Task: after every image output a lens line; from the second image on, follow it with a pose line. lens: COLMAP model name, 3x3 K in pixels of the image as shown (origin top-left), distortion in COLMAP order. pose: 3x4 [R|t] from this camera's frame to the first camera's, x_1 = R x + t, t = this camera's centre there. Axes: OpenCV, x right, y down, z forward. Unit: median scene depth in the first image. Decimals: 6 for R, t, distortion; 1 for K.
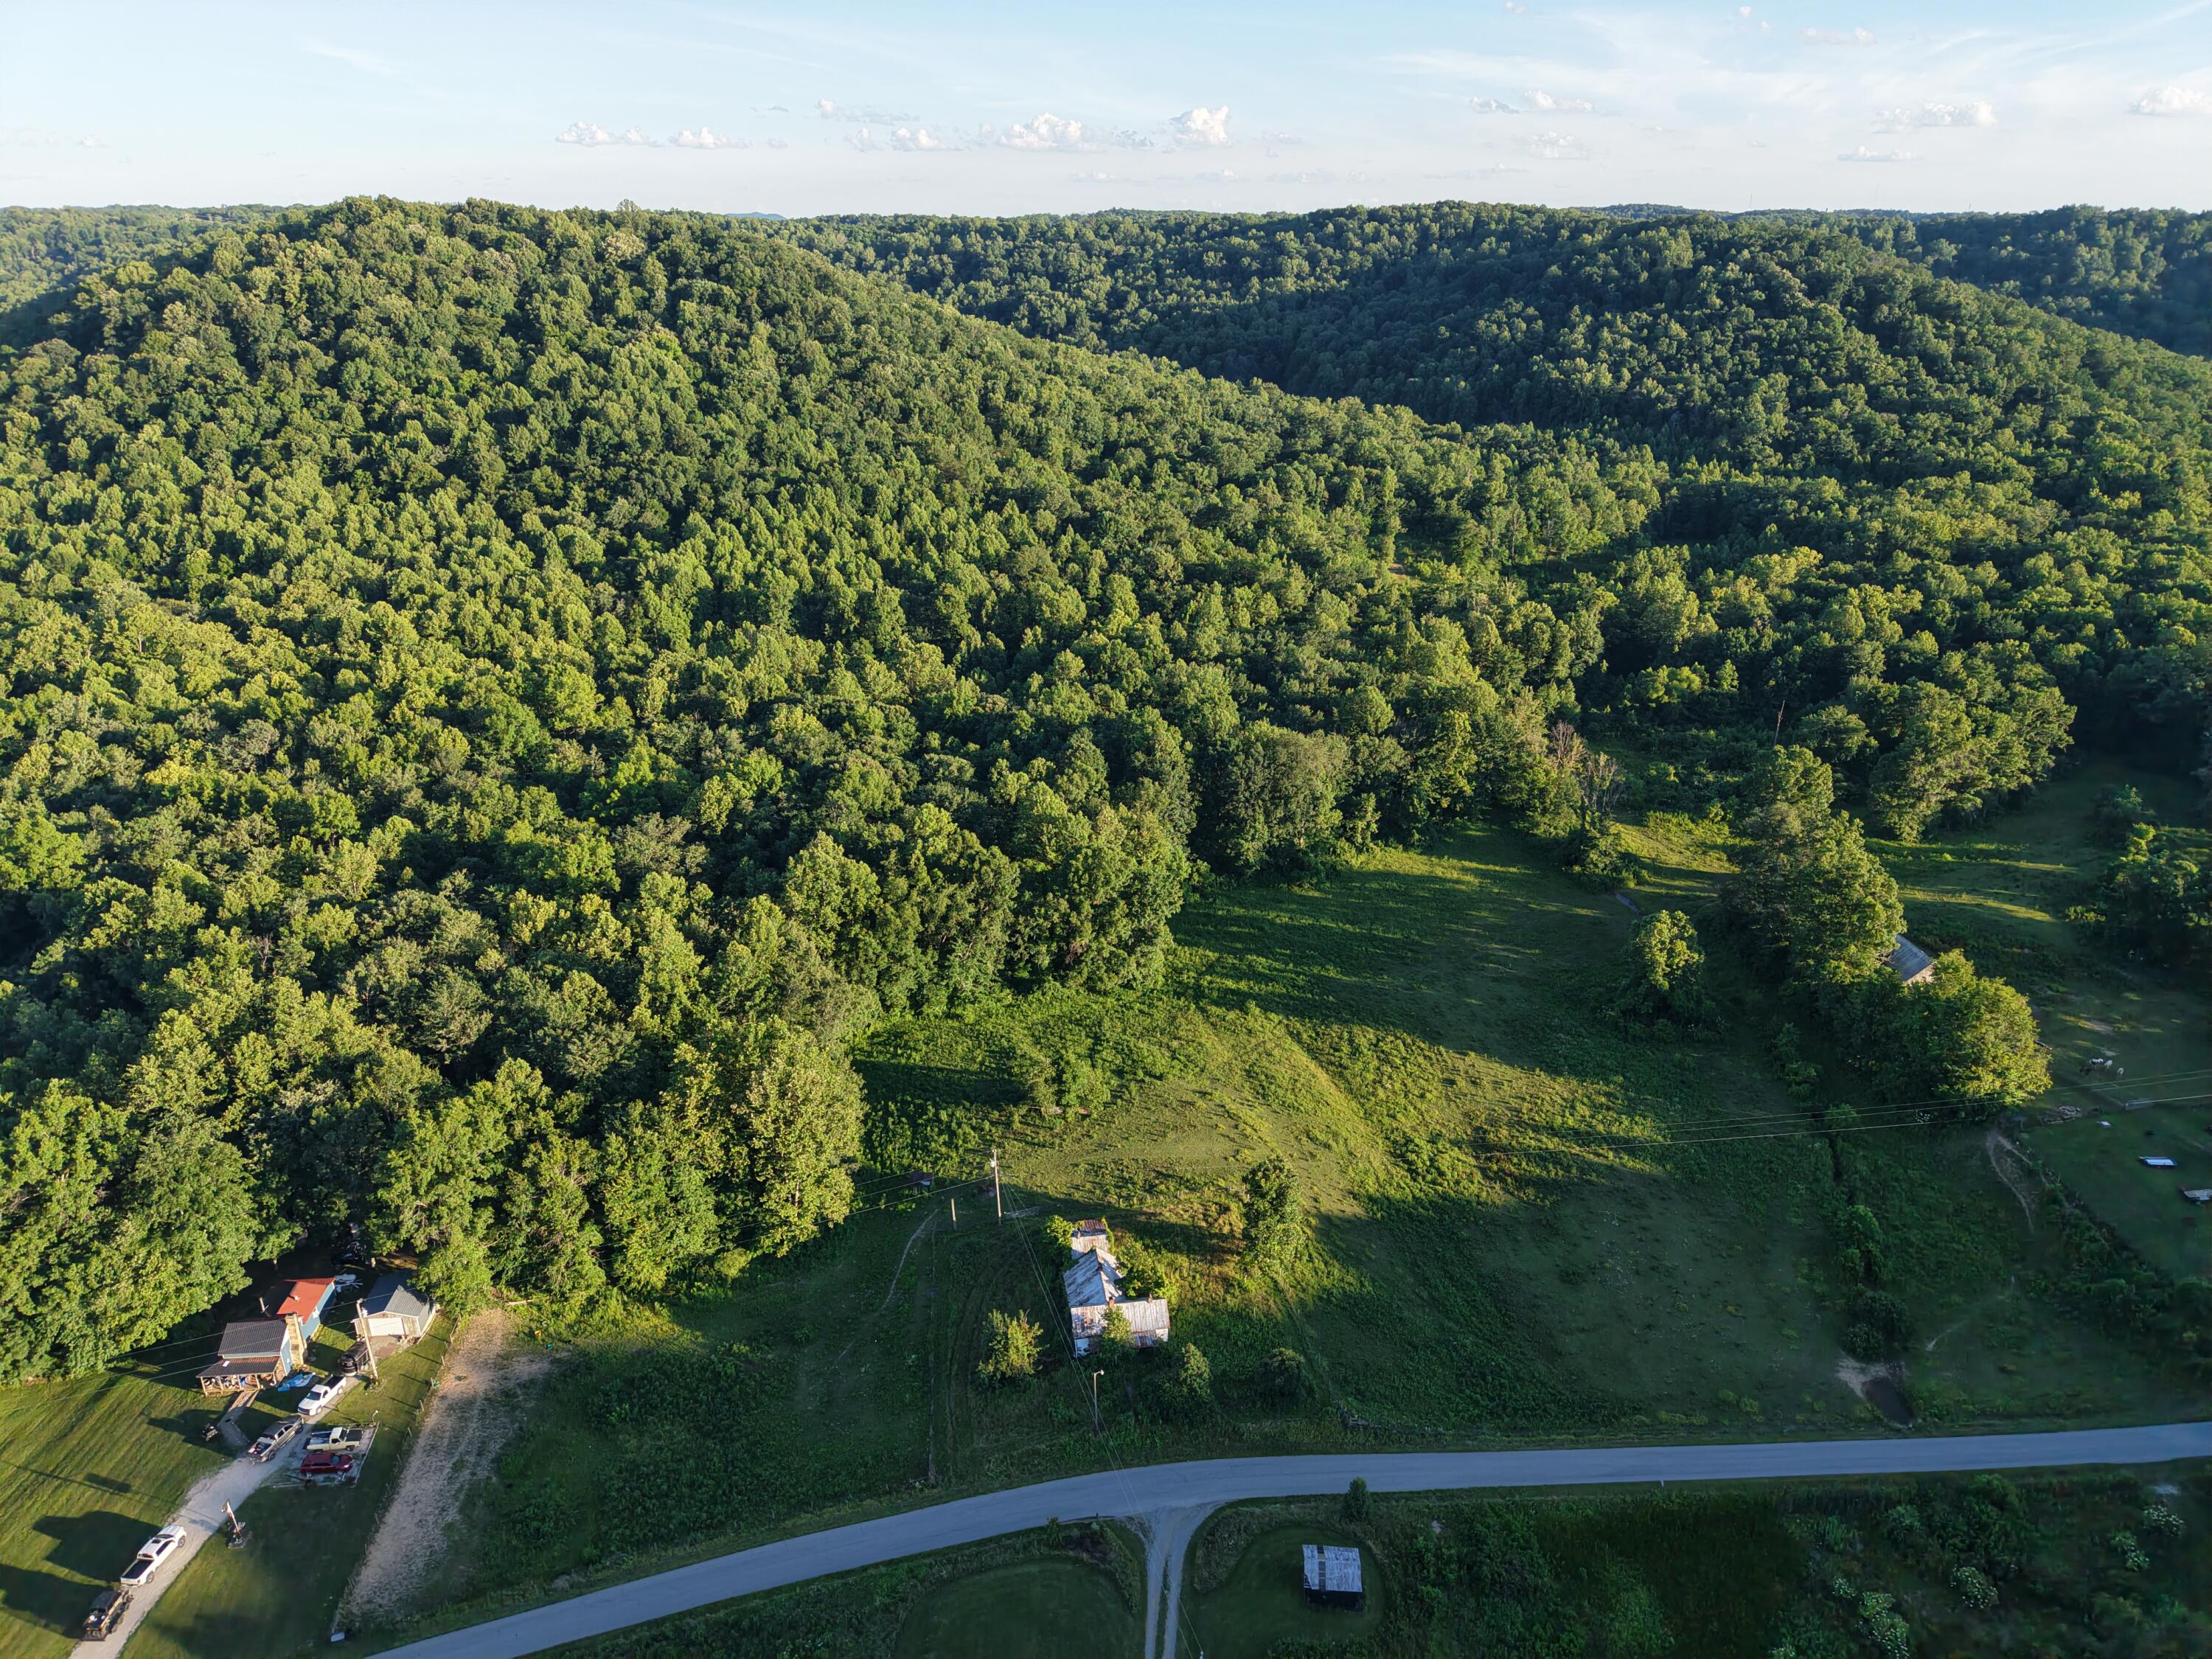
lens RADIAL K [[1492.2, 0, 1109.1], [0, 1492.2, 818.6], [0, 0, 1]] dist [0.022914, -0.024607]
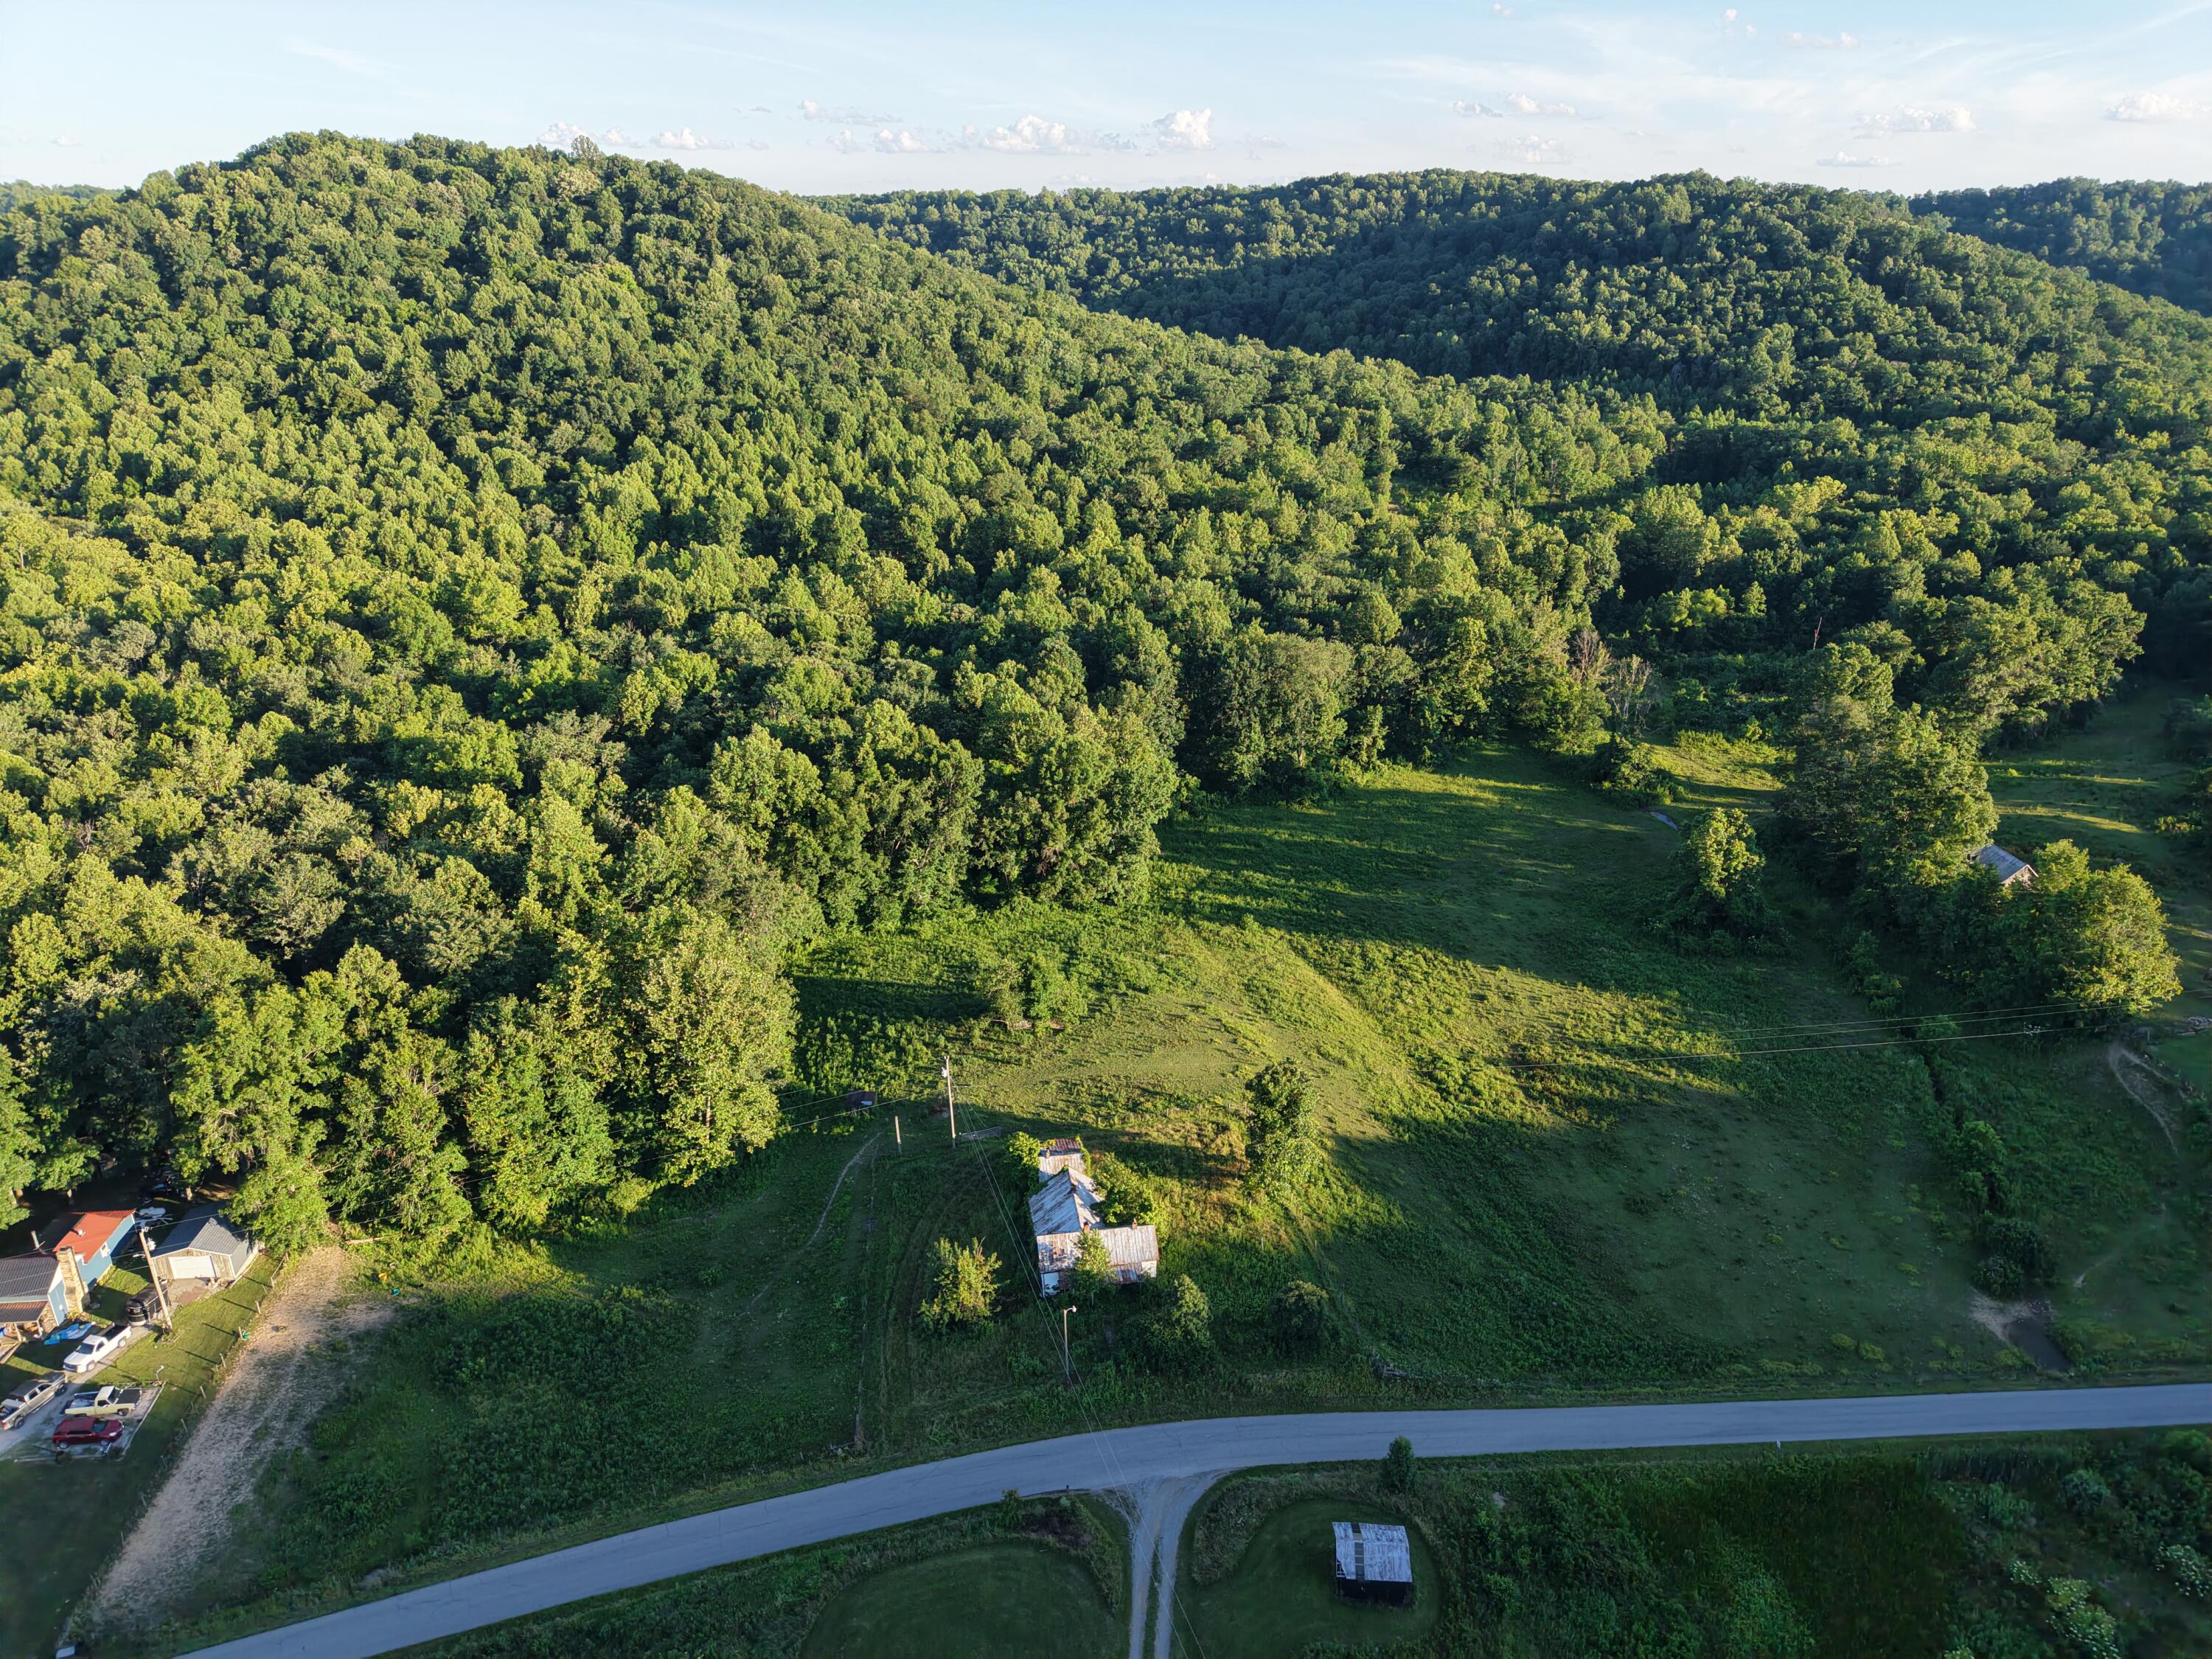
lens RADIAL K [[1492.2, 0, 1109.1], [0, 1492.2, 818.6], [0, 0, 1]] dist [0.022914, -0.024607]
pose [[0.999928, -0.001925, 0.011814, 0.001380], [0.001951, 0.999996, -0.002192, 0.031234], [-0.011809, 0.002215, 0.999928, 0.057732]]
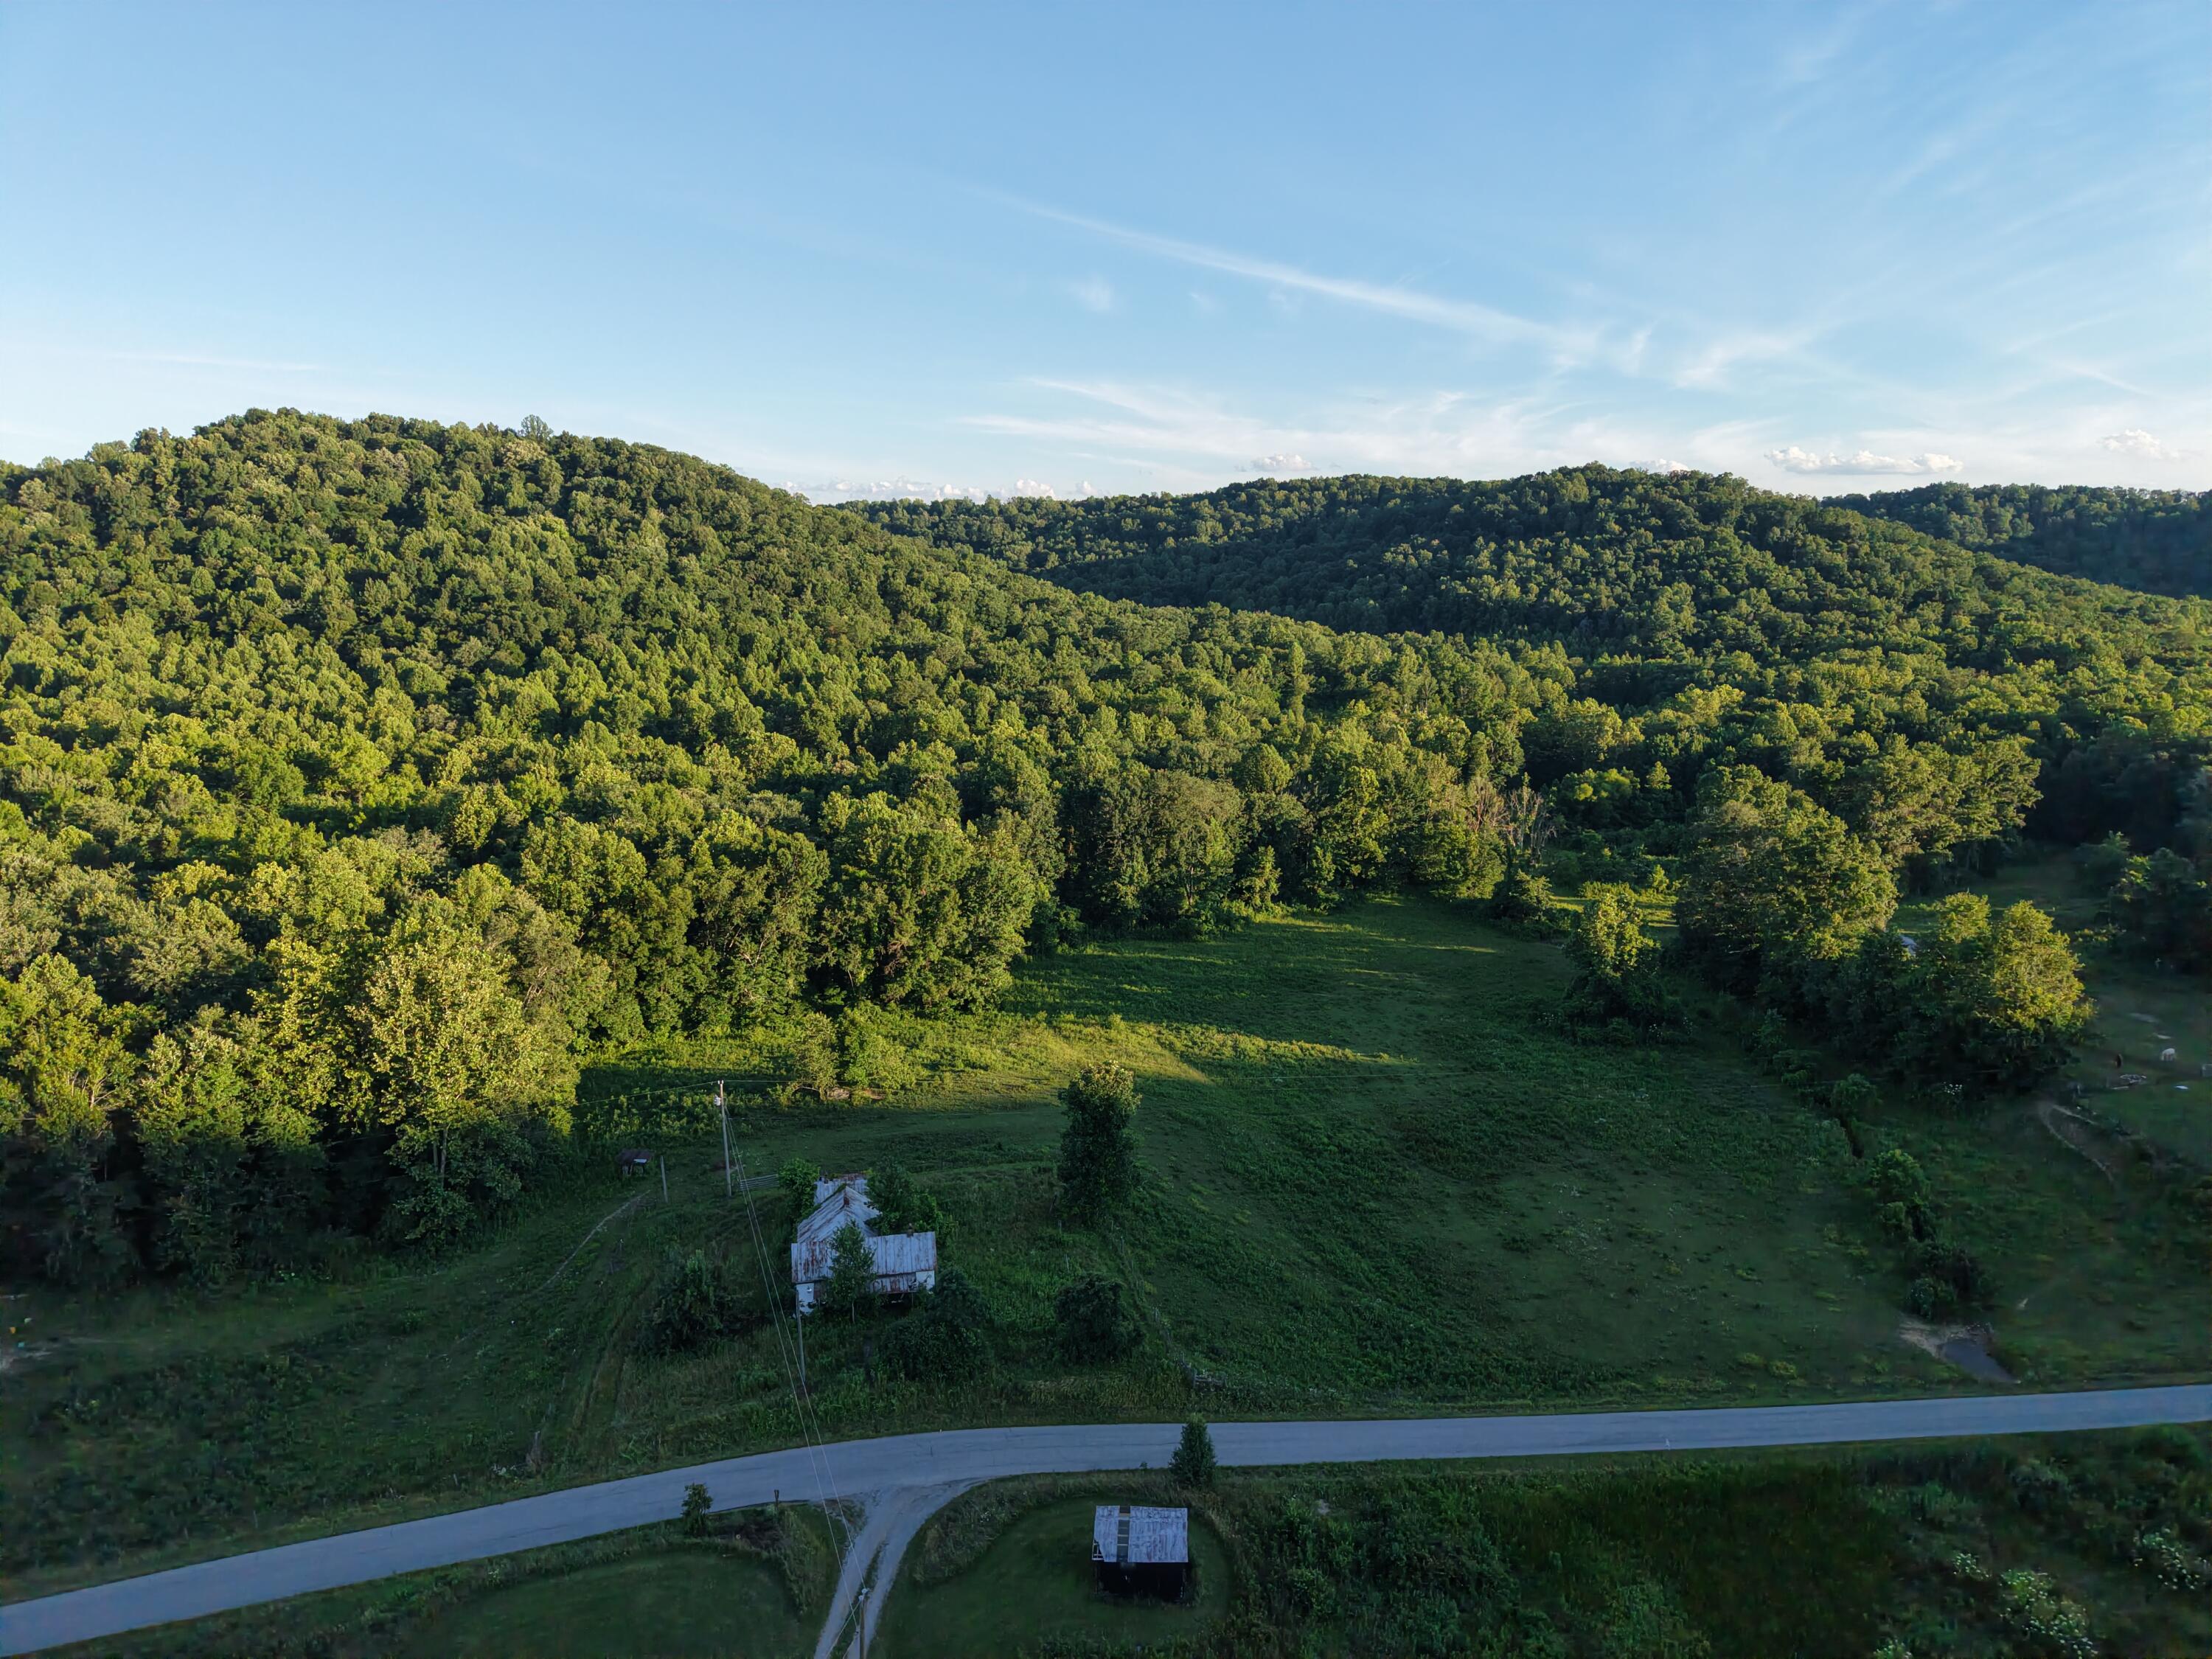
lens RADIAL K [[1490.0, 0, 1110.2], [0, 1490.0, 815.4], [0, 0, 1]] dist [0.023439, -0.027175]
pose [[0.999180, -0.008487, 0.039583, 0.028630], [0.016652, 0.977392, -0.210779, 0.085853], [-0.036900, 0.211266, 0.976732, 0.087560]]
